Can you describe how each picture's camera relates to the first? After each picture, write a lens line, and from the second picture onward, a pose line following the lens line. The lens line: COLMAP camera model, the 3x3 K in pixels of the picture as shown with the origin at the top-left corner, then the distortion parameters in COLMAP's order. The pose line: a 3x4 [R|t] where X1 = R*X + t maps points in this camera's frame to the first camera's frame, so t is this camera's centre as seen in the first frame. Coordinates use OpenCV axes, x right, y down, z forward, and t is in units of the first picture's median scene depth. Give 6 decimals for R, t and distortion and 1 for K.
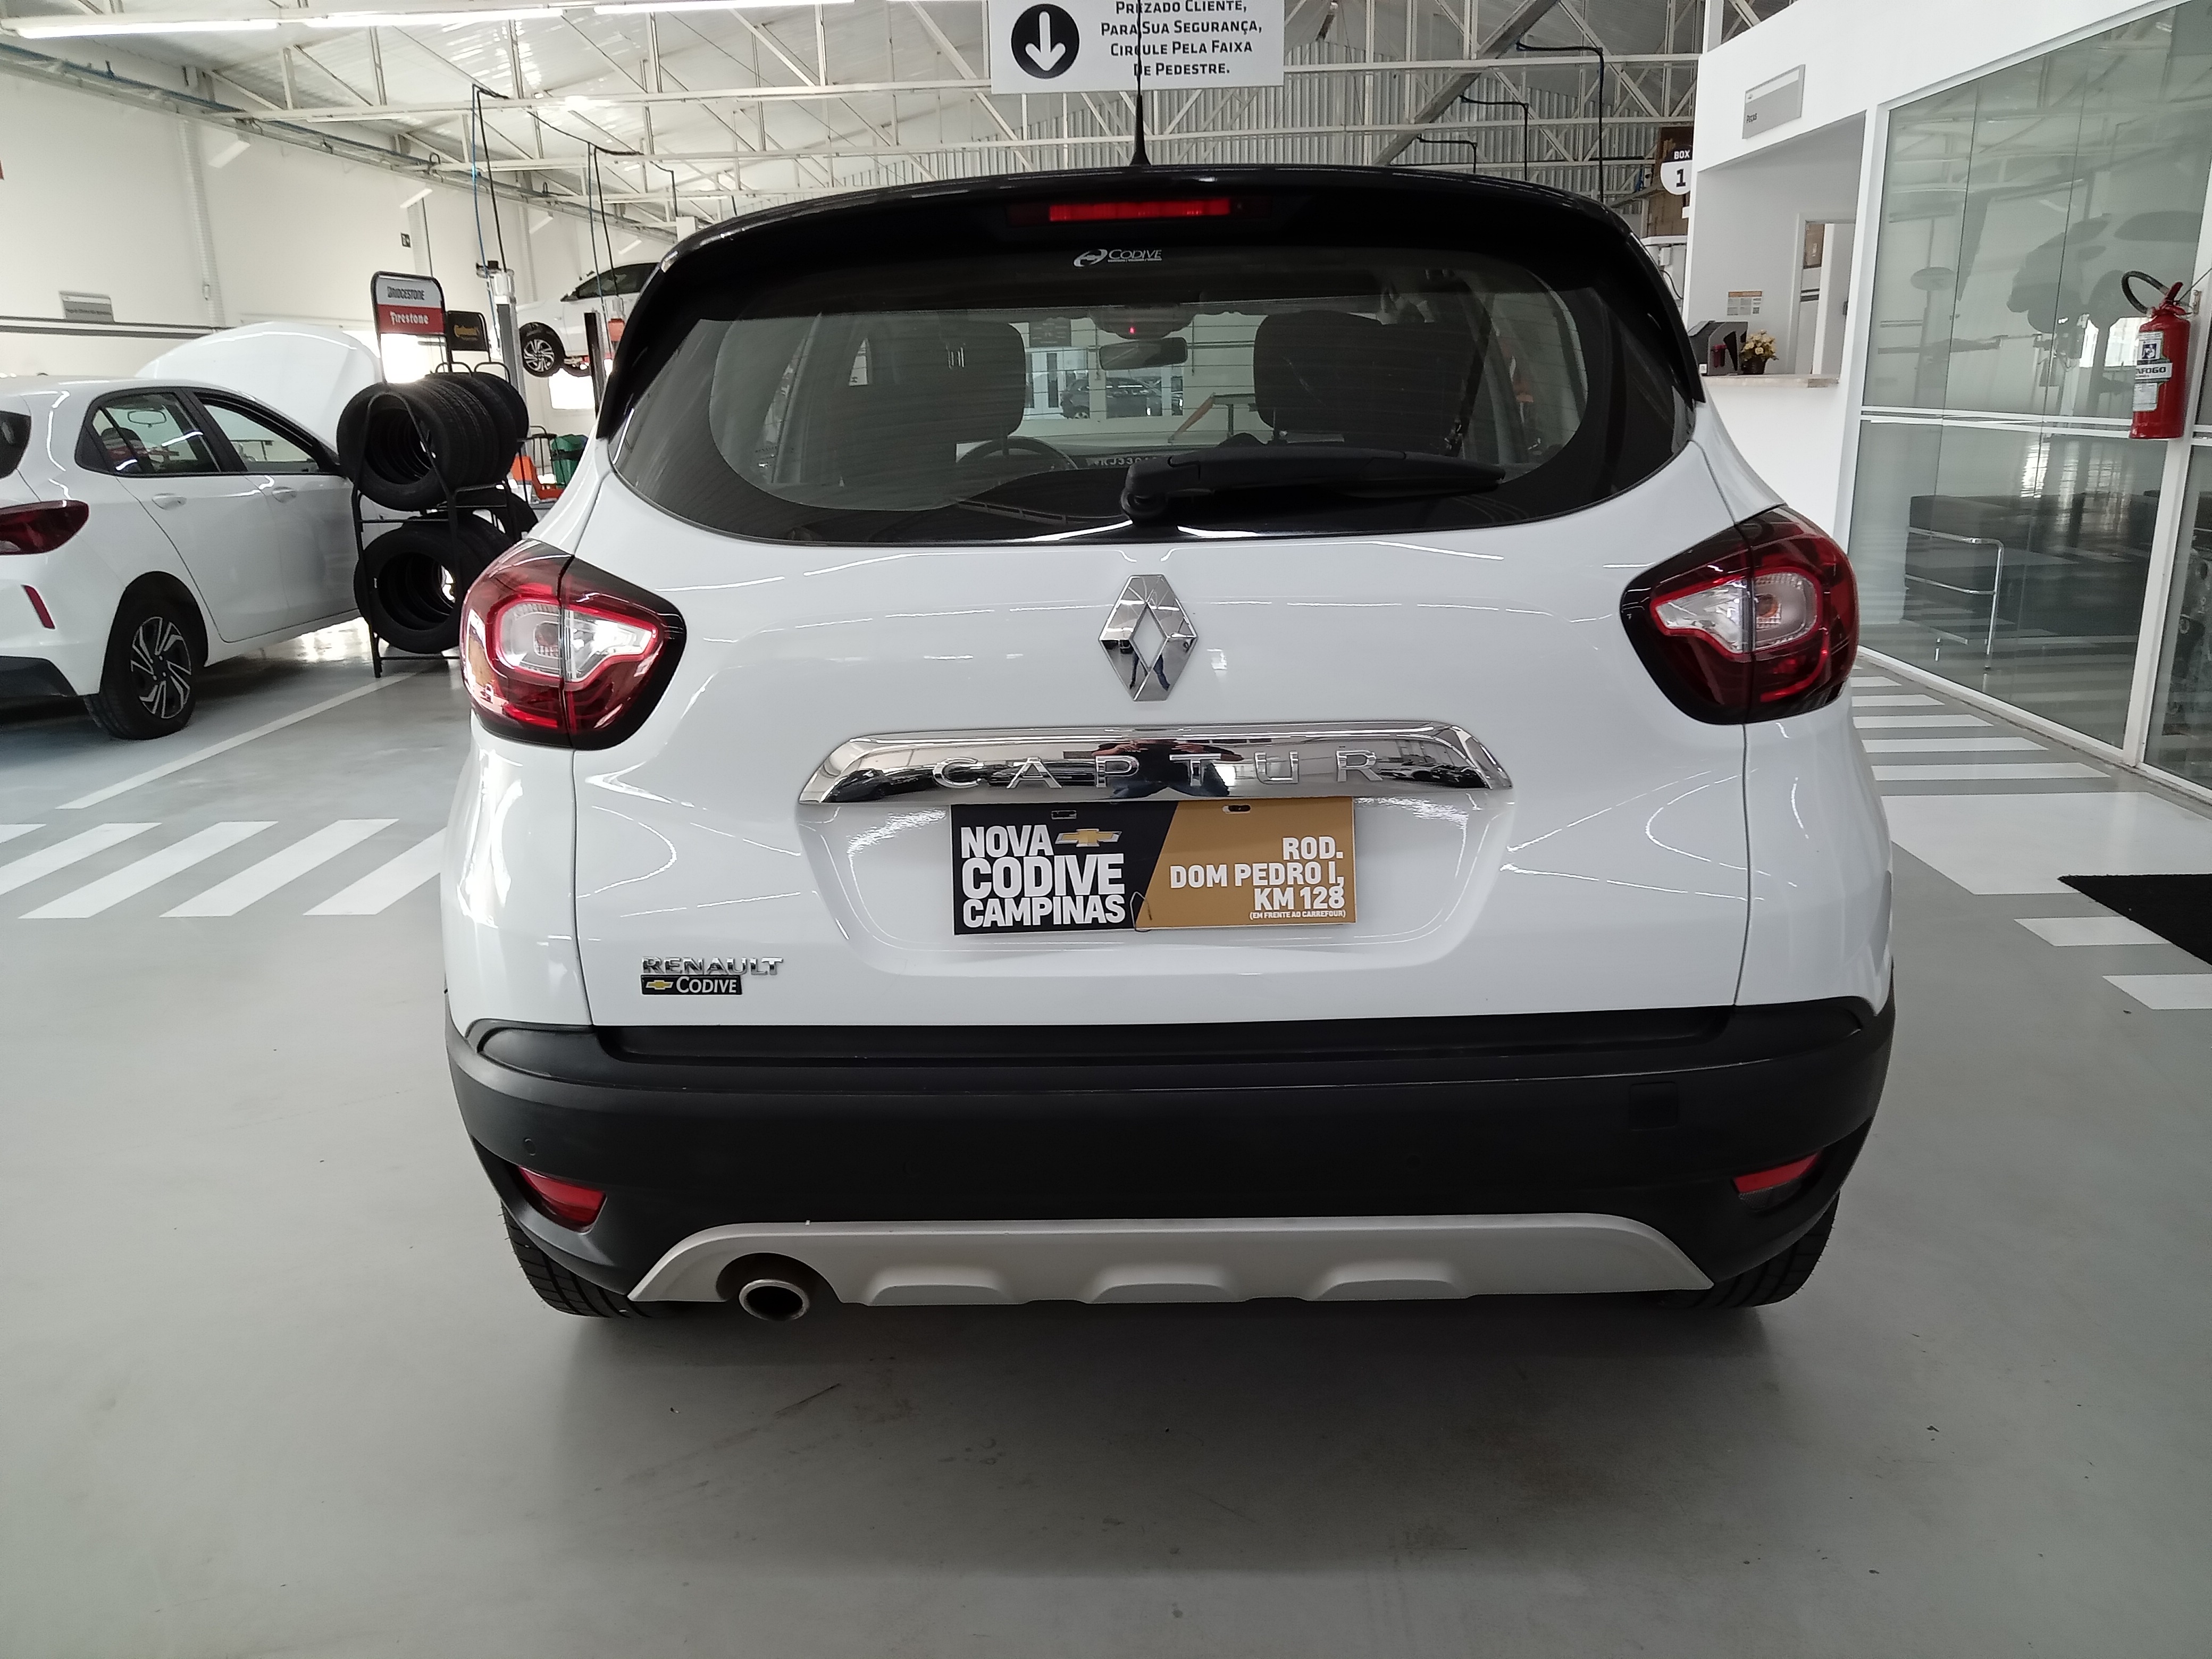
lens RADIAL K [[1594.1, 0, 1103.4], [0, 1594.1, 825.1], [0, 0, 1]] dist [-0.017171, 0.026260]
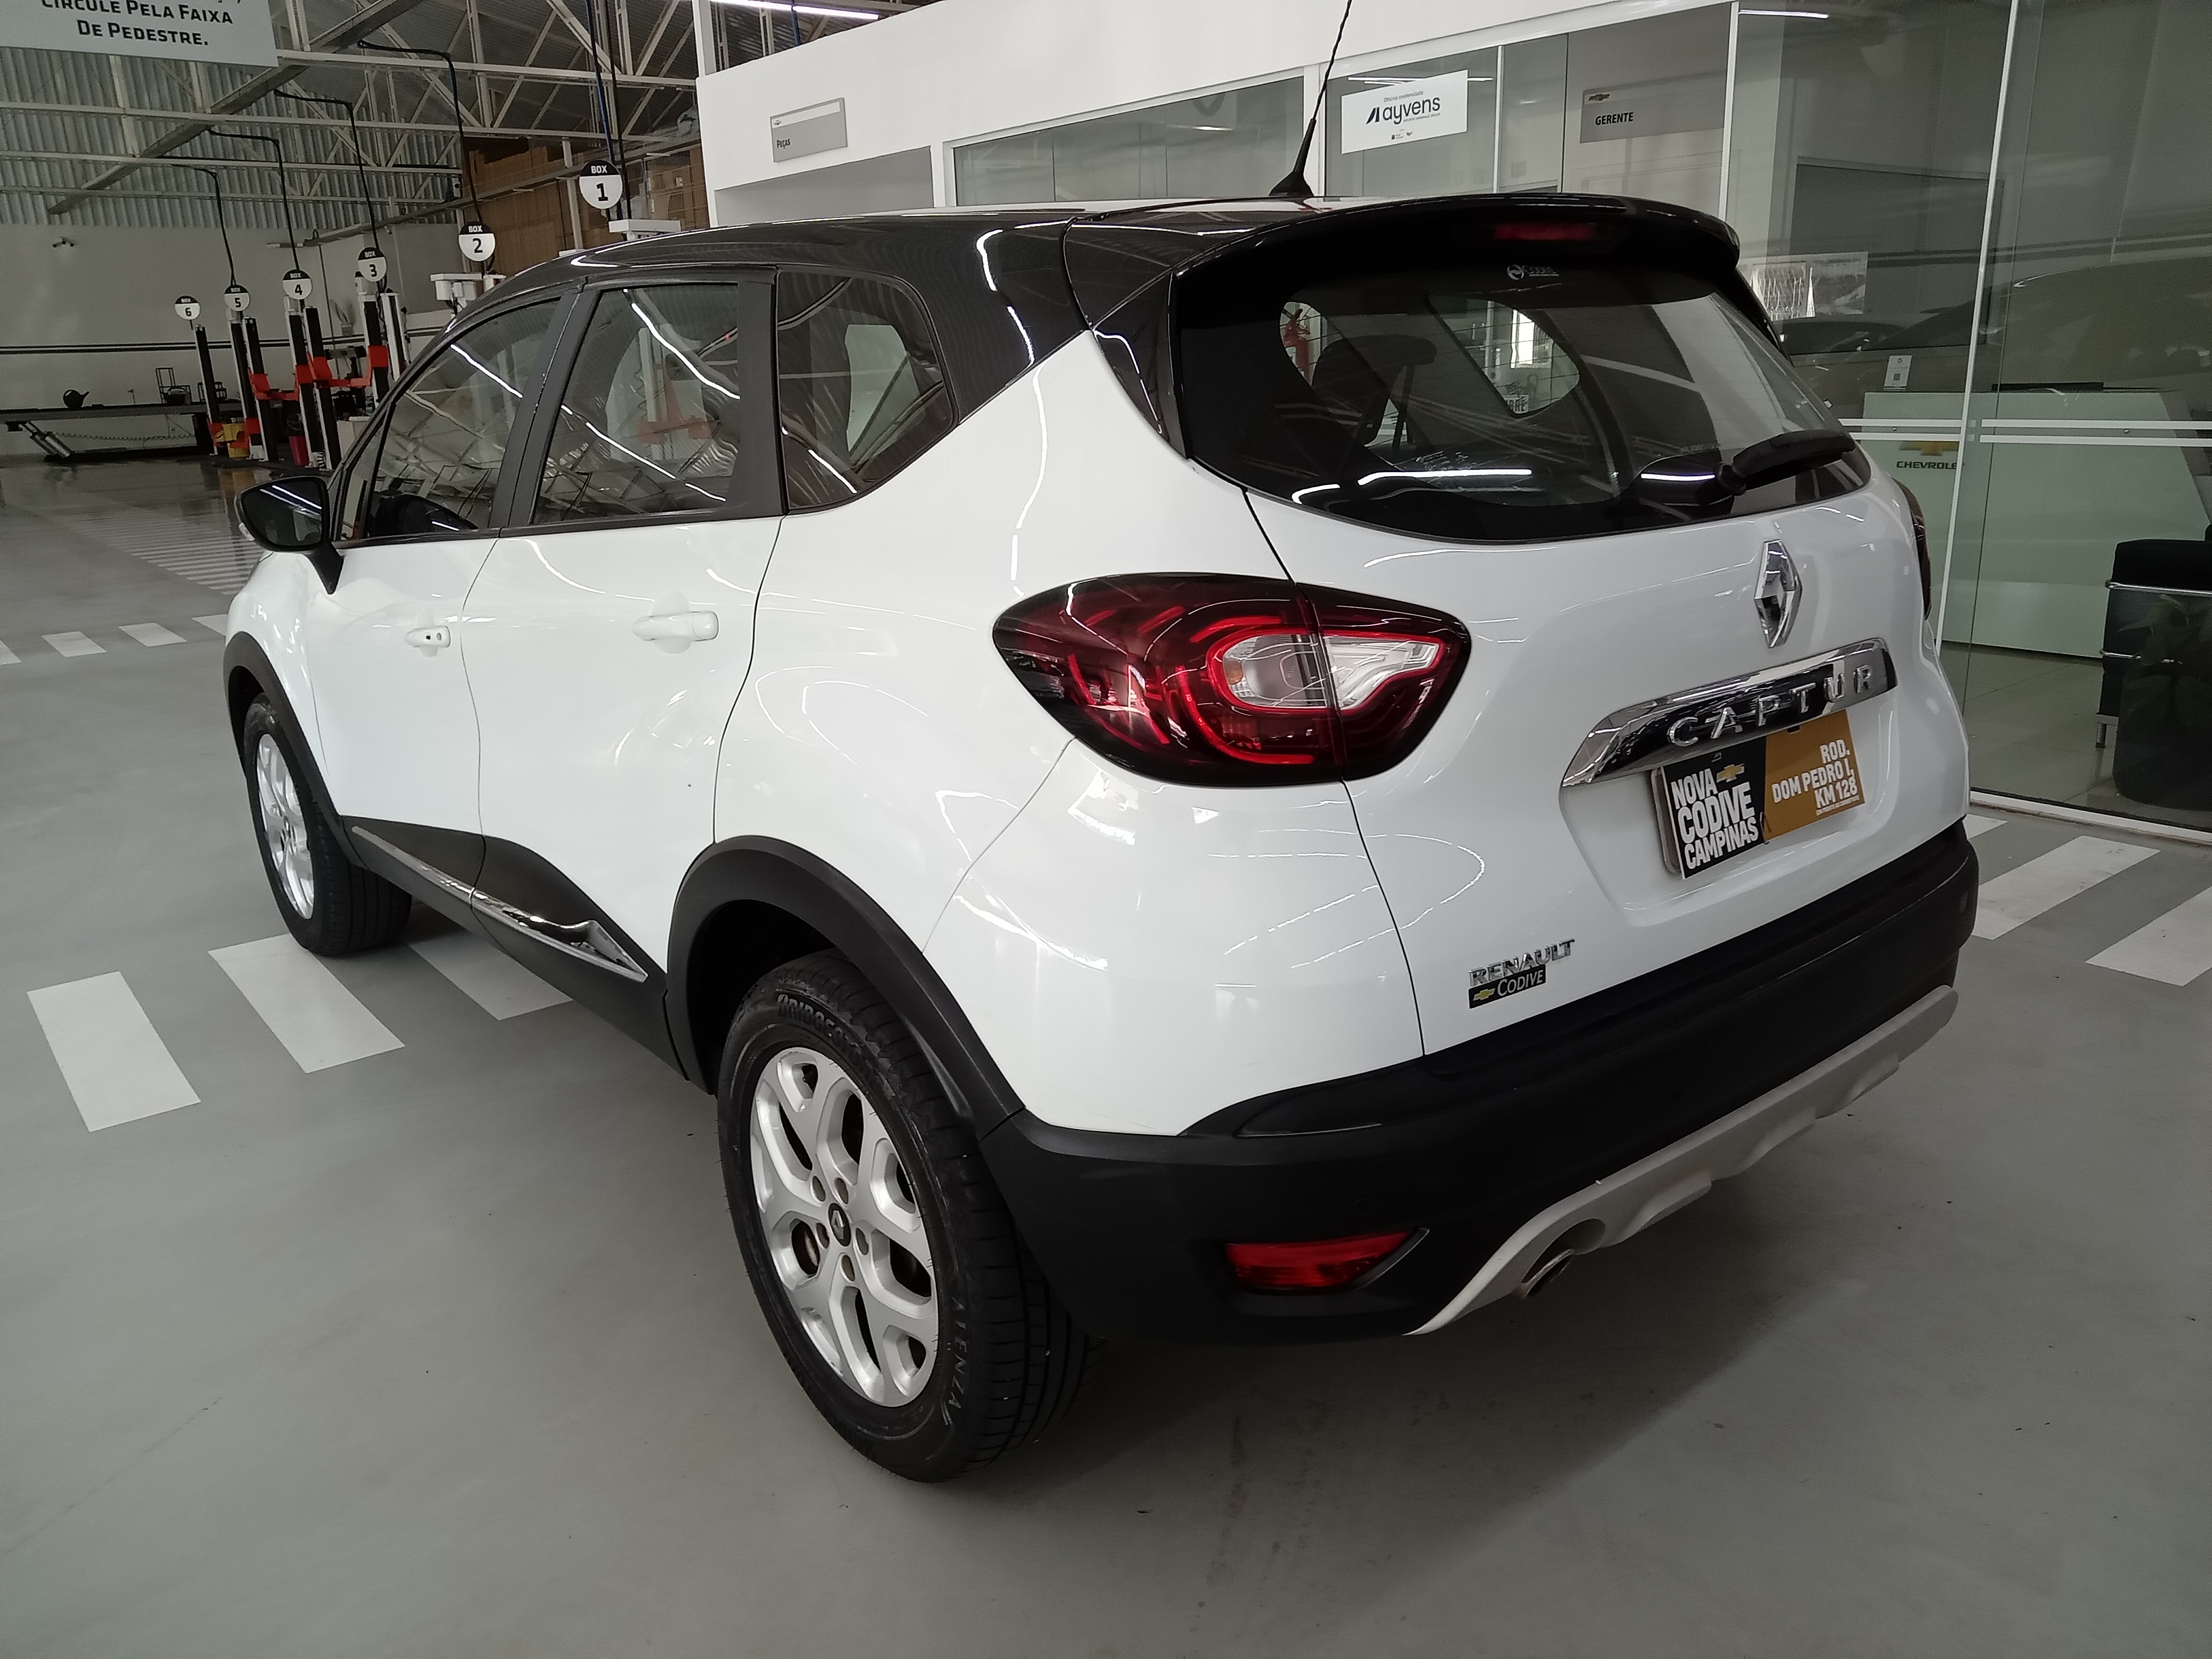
lens RADIAL K [[1594.1, 0, 1085.0], [0, 1594.1, 830.4], [0, 0, 1]] dist [-0.017171, 0.026260]
pose [[0.778106, -0.186065, 0.599942, -1.080437], [0.188407, 0.980277, 0.059664, -0.109260], [-0.599211, 0.066608, 0.797815, 0.359897]]
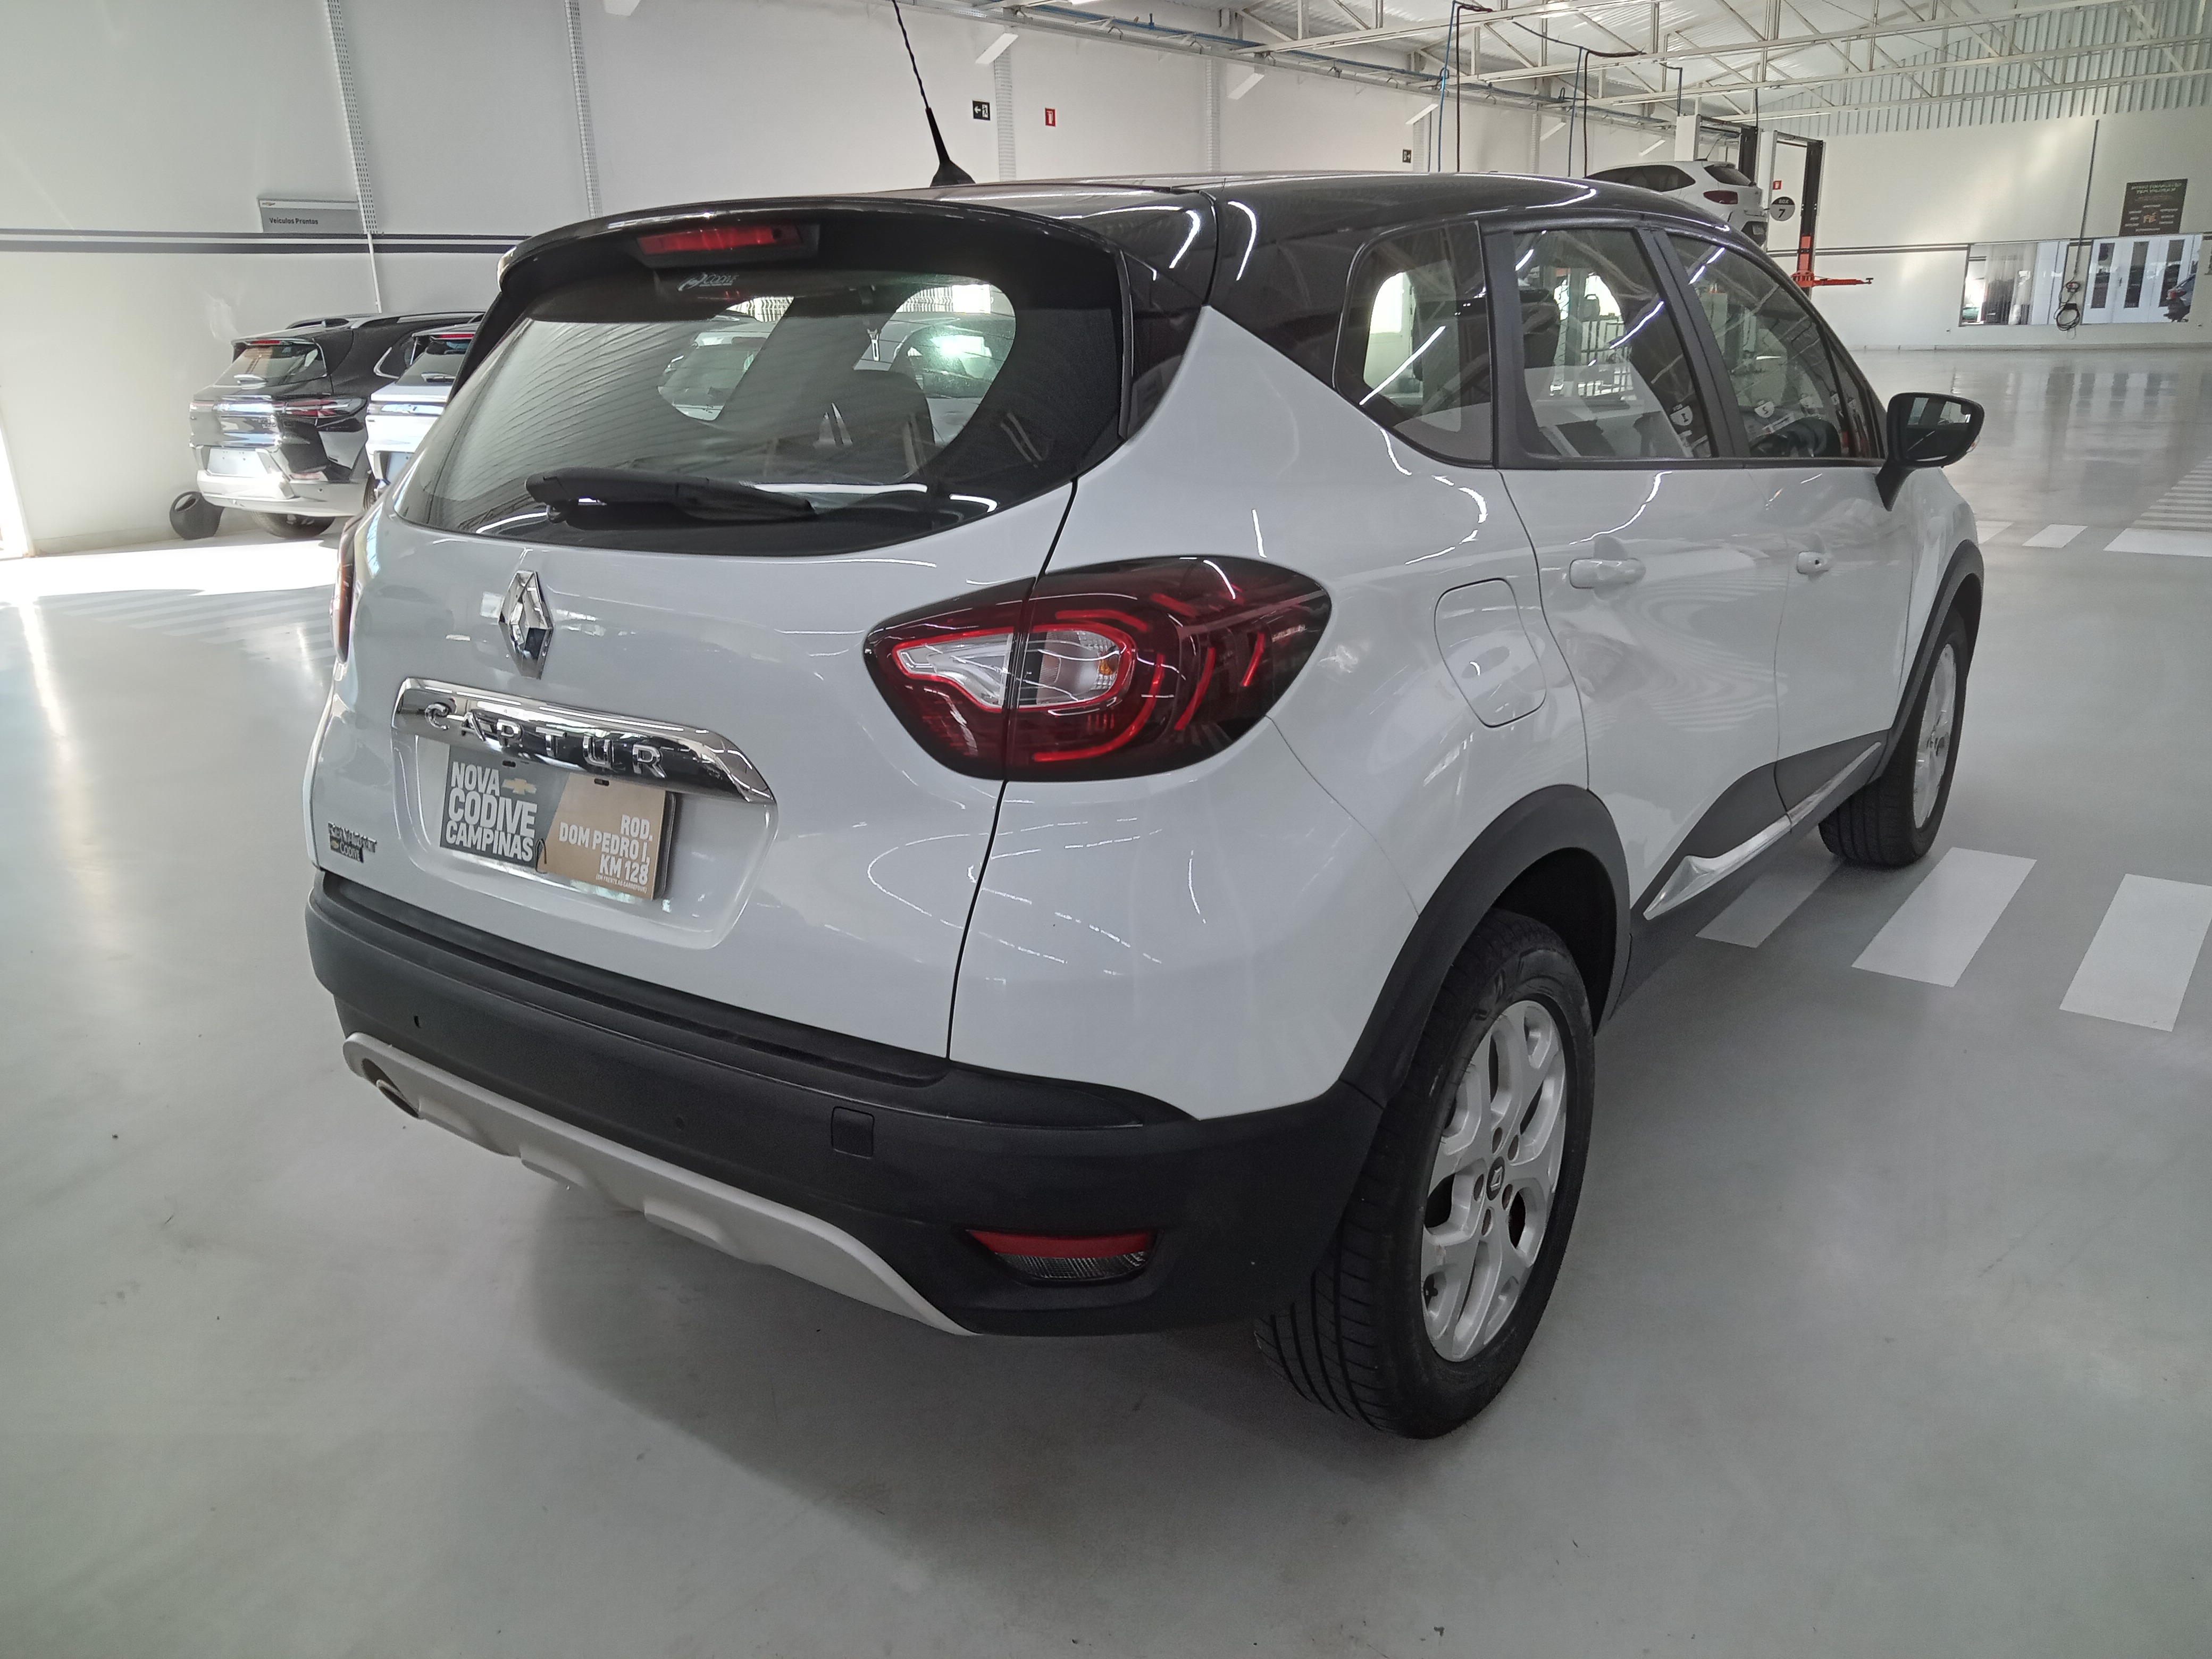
lens RADIAL K [[1594.1, 0, 1111.8], [0, 1594.1, 830.7], [0, 0, 1]] dist [-0.017171, 0.026260]
pose [[0.831127, 0.177002, -0.527161, 0.998275], [-0.146745, 0.984198, 0.099099, -0.143619], [0.536371, -0.005005, 0.843967, 0.228974]]
